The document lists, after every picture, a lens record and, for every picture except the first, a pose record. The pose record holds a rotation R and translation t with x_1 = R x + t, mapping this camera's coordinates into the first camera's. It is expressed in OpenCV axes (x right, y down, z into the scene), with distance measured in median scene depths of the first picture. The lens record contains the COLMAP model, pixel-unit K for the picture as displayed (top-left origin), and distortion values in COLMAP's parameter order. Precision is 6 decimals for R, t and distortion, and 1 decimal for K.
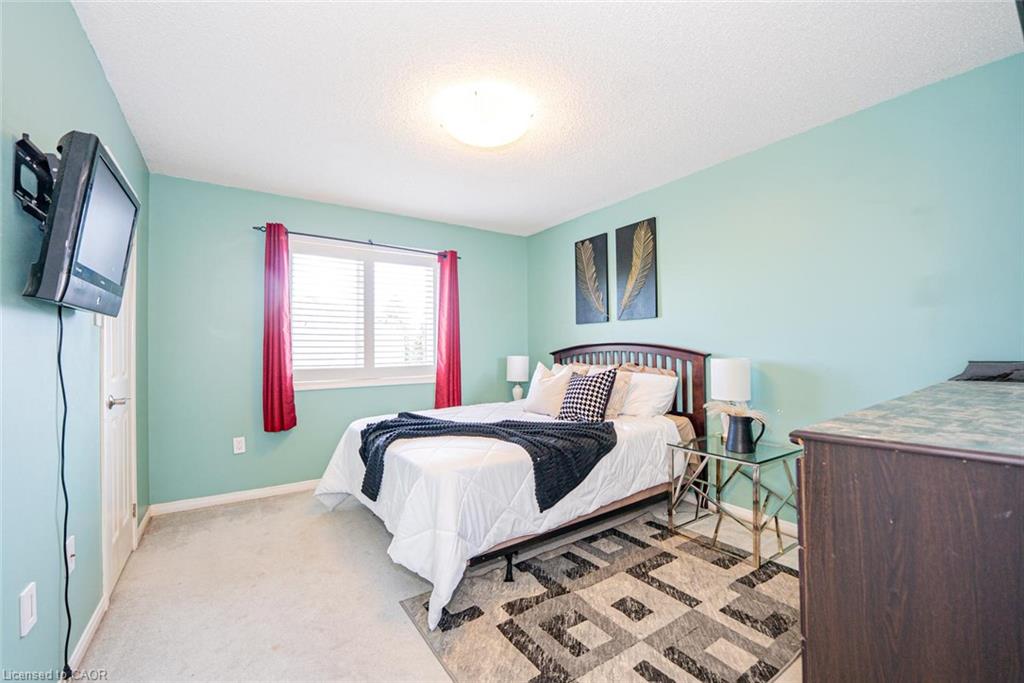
lens RADIAL K [[421.2, 0, 514.3], [0, 421.2, 338.8], [0, 0, 1]] dist [-0.018012, 0.000648]
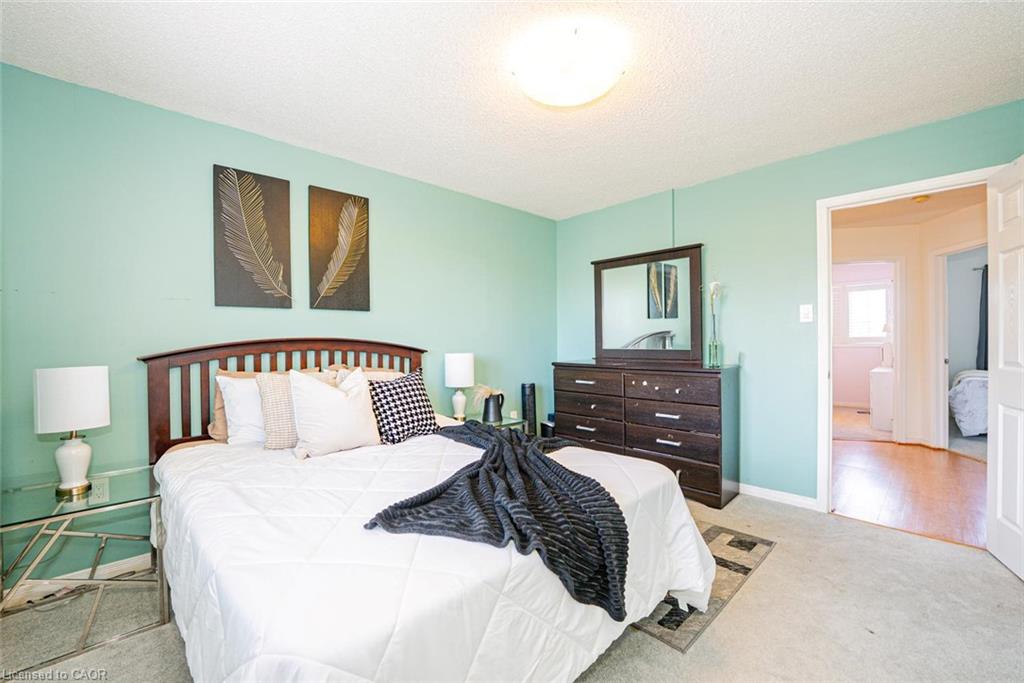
lens RADIAL K [[421.2, 0, 505.4], [0, 421.2, 340.1], [0, 0, 1]] dist [-0.018012, 0.000648]
pose [[-0.163174, 0.025163, 0.986276, -0.565983], [0.005198, 0.999683, -0.024645, 0.033064], [-0.986584, 0.001105, -0.163253, 0.833379]]
